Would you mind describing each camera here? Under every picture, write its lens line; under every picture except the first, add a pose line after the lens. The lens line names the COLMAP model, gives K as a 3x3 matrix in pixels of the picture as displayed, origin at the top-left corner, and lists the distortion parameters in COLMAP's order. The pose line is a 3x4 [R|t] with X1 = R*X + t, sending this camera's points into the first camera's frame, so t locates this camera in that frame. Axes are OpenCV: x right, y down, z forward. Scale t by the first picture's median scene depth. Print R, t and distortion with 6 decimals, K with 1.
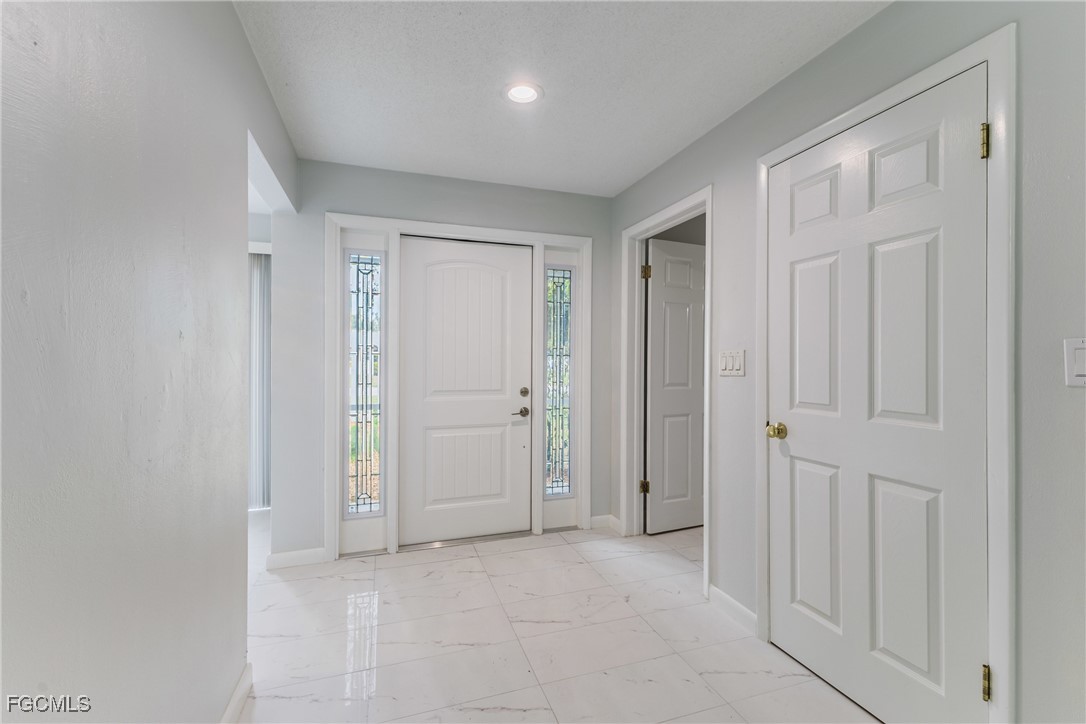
lens RADIAL K [[466.1, 0, 544.2], [0, 466.1, 360.8], [0, 0, 1]] dist [0.009798, -0.000769]
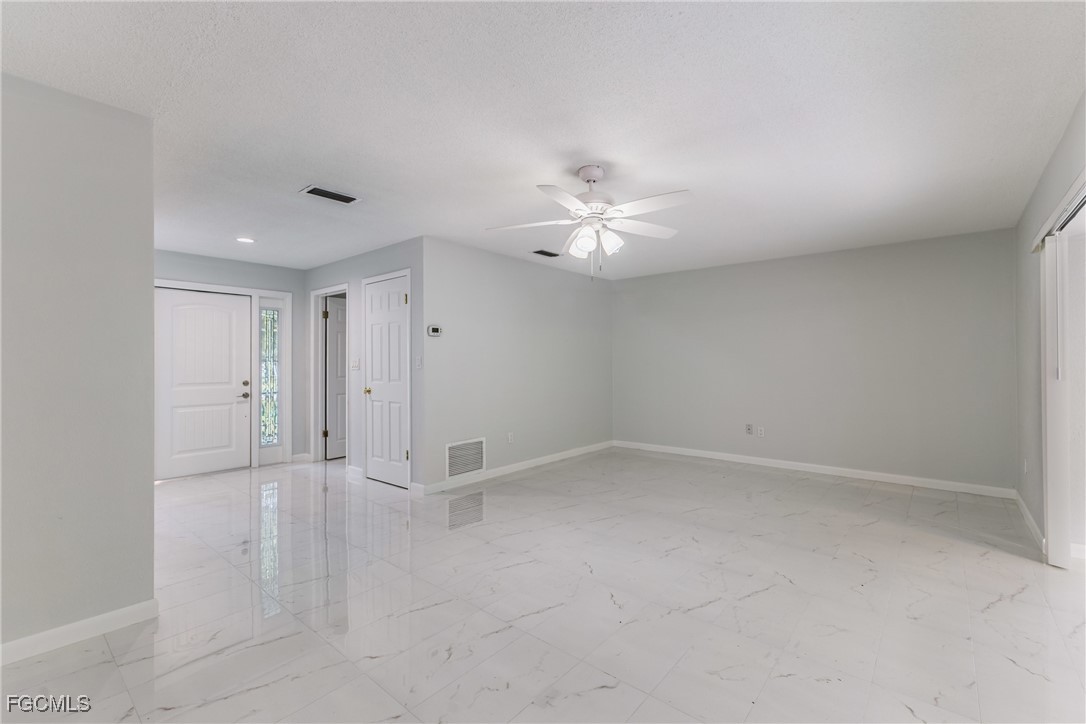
lens RADIAL K [[466.1, 0, 544.2], [0, 466.1, 360.8], [0, 0, 1]] dist [0.009798, -0.000769]
pose [[0.859168, -0.004636, 0.511672, 0.018892], [0.009986, 0.999920, -0.007708, 0.010077], [-0.511596, 0.011732, 0.859146, -0.990367]]
